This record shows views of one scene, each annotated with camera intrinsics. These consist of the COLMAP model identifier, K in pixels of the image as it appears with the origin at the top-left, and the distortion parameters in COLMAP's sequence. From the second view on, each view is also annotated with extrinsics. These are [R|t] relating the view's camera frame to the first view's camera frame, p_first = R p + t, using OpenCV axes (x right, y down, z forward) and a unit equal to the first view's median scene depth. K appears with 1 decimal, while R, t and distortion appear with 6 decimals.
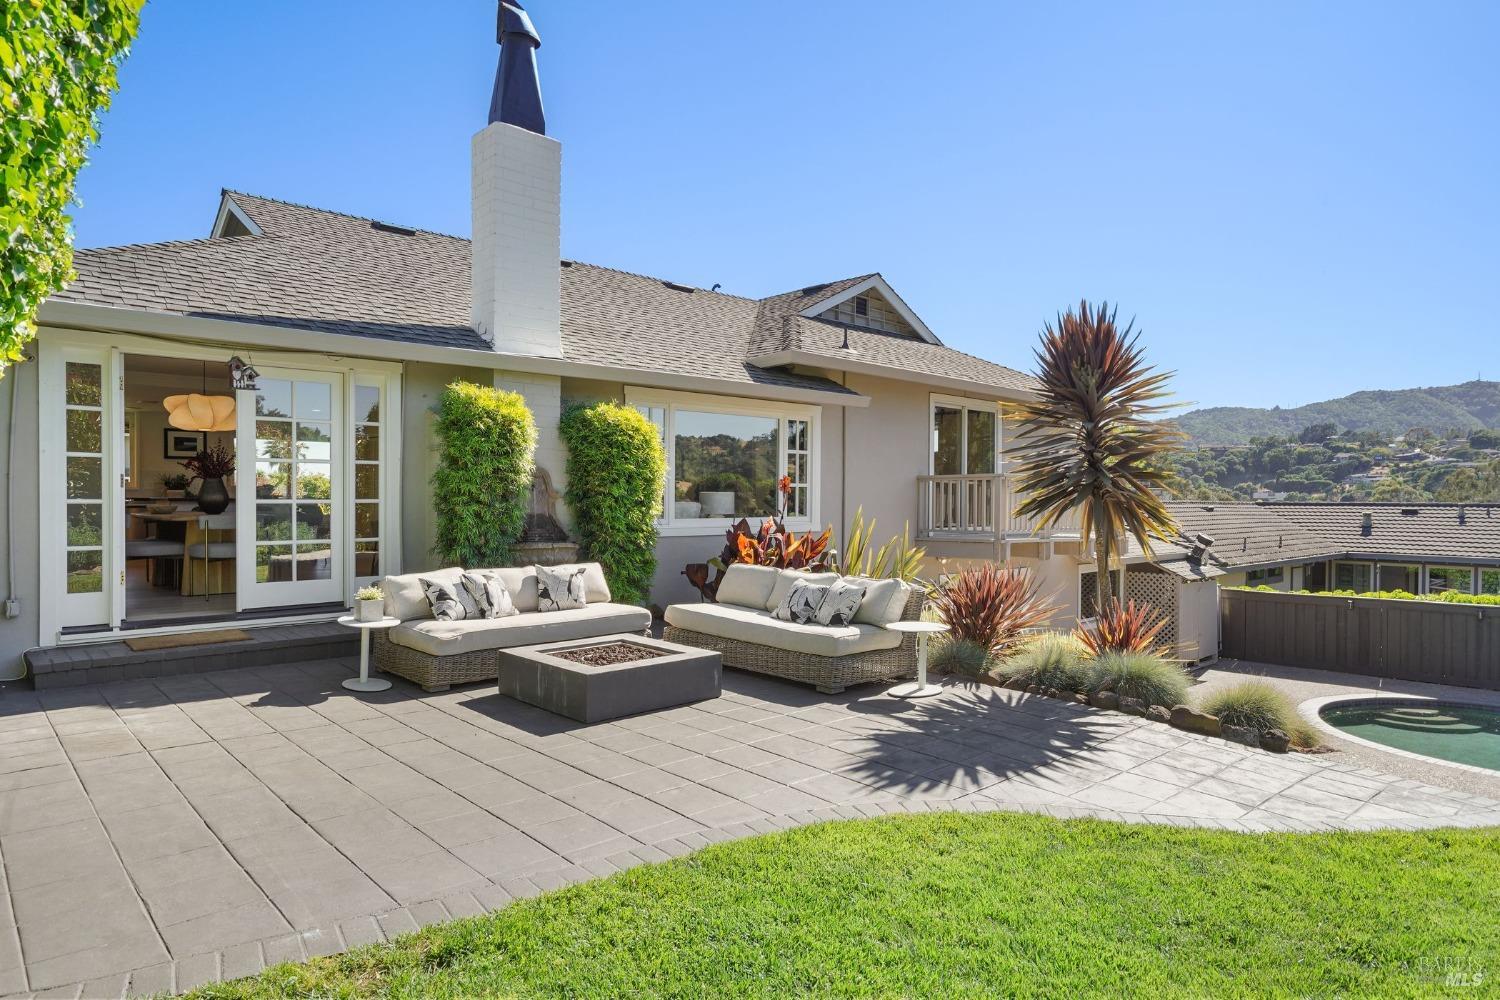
lens RADIAL K [[905.0, 0, 750.0], [0, 905.0, 500.0], [0, 0, 1]] dist [-0.021723, -0.000062]
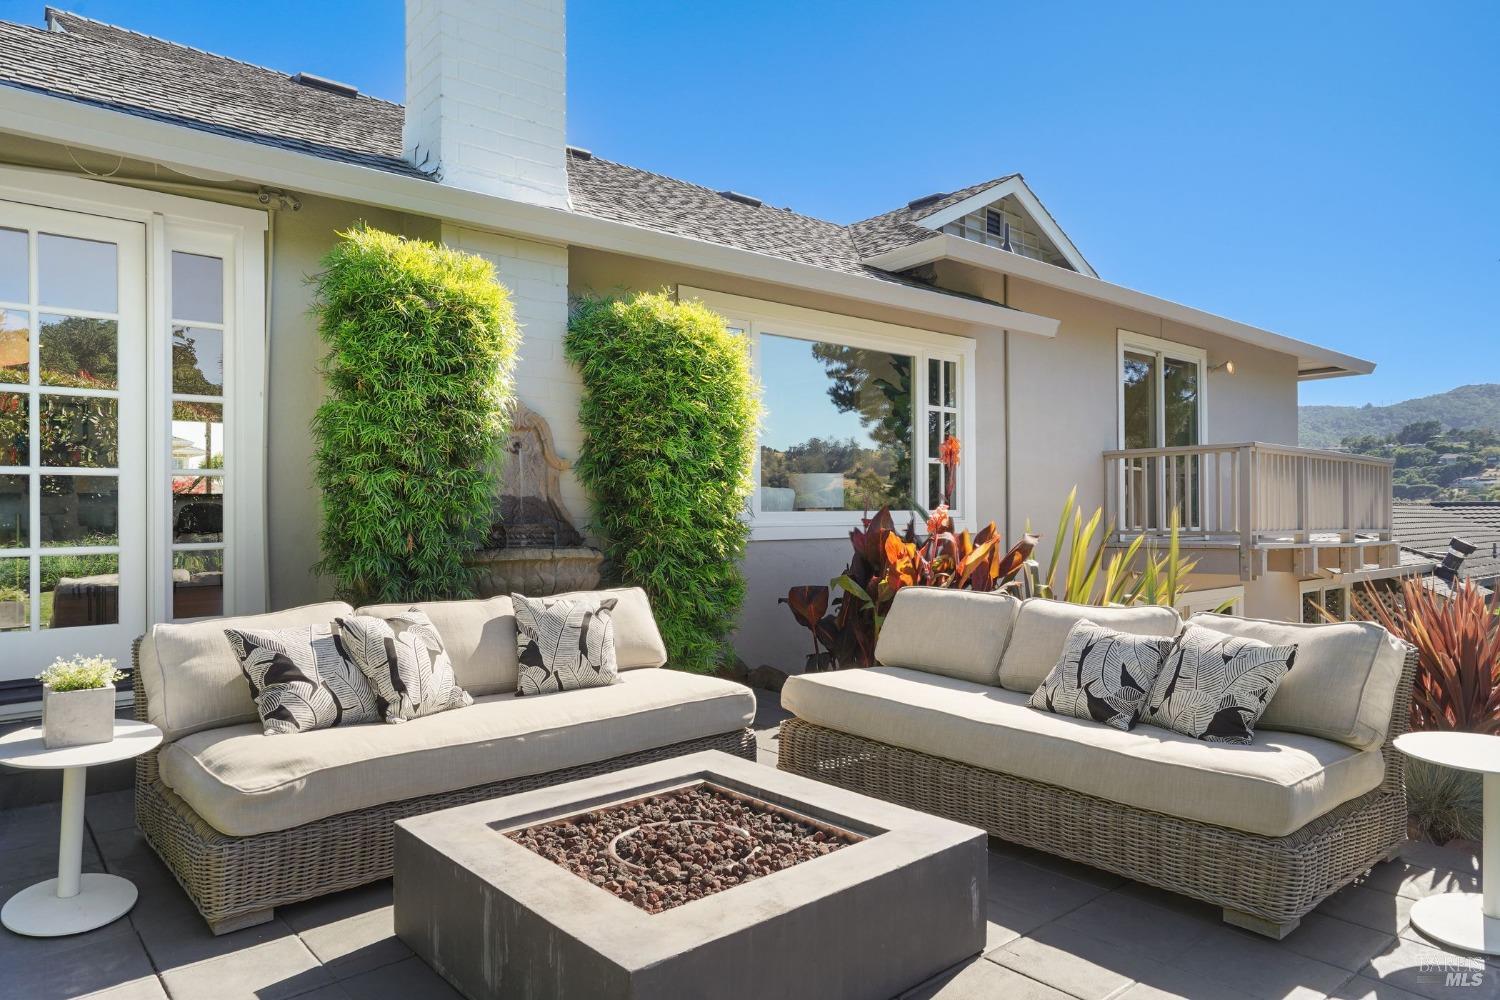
lens RADIAL K [[943.9, 0, 750.0], [0, 943.9, 500.0], [0, 0, 1]] dist [-0.004609, 0.000269]
pose [[0.999346, -0.010702, -0.034542, -0.088128], [0.010141, 0.999814, -0.016392, 0.029795], [0.034711, 0.016031, 0.999269, 0.472304]]
